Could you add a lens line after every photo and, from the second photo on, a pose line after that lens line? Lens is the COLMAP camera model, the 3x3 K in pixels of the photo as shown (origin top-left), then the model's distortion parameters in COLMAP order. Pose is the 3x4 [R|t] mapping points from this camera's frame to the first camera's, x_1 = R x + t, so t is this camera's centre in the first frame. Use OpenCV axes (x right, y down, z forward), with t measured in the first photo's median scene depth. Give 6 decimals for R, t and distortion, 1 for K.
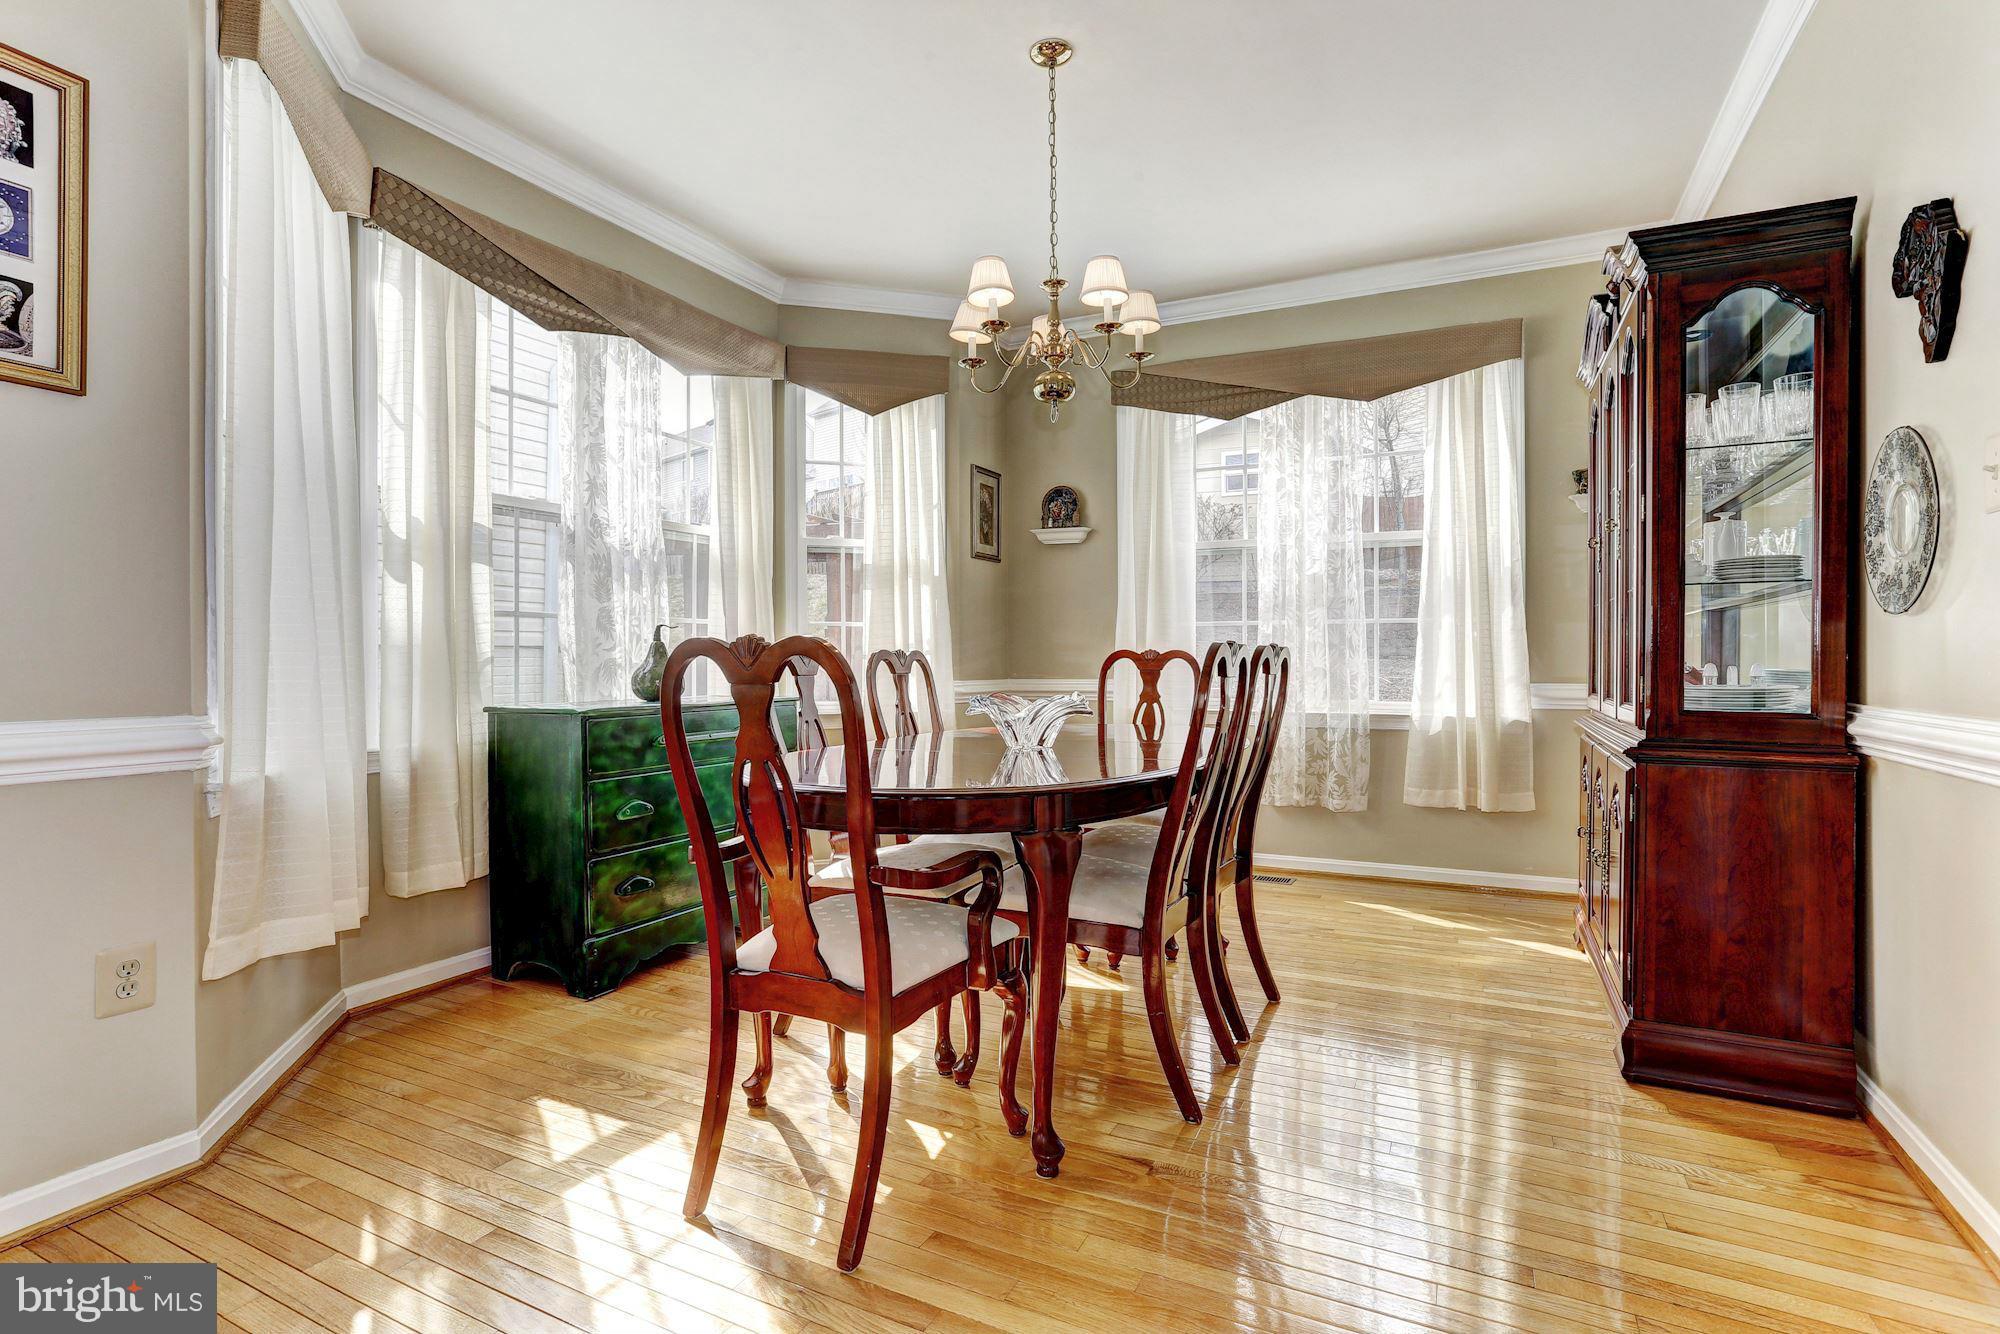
lens RADIAL K [[971.5, 0, 991.0], [0, 971.5, 656.1], [0, 0, 1]] dist [-0.058468, 0.033825]
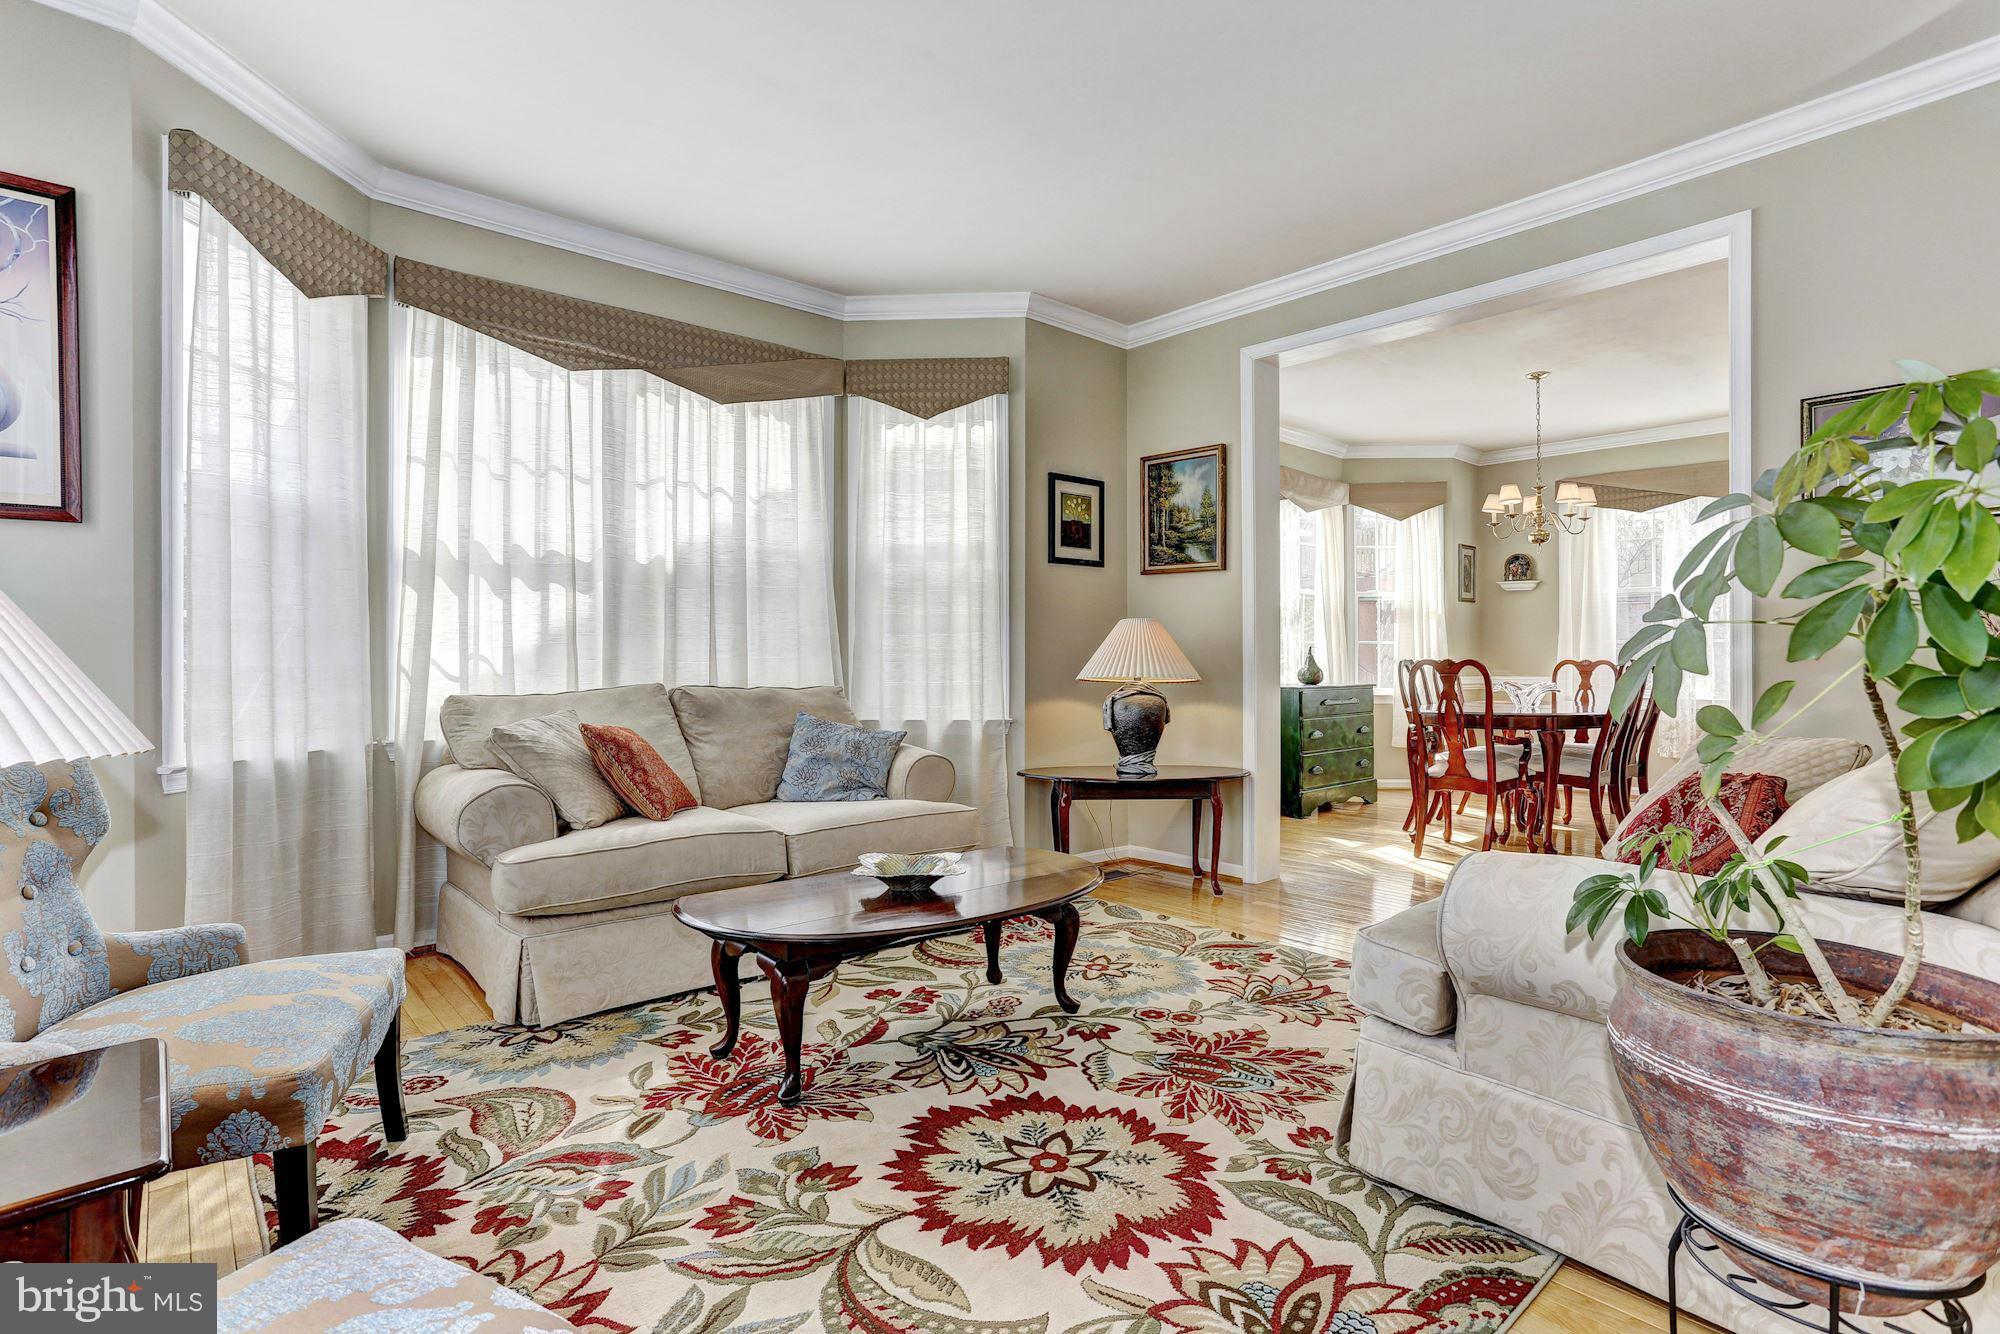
lens RADIAL K [[971.5, 0, 991.0], [0, 971.5, 656.1], [0, 0, 1]] dist [-0.058468, 0.033825]
pose [[0.931083, 0.002767, -0.364798, -0.202485], [-0.001698, 0.999993, 0.003253, -0.016092], [0.364804, -0.002410, 0.931081, -0.977062]]
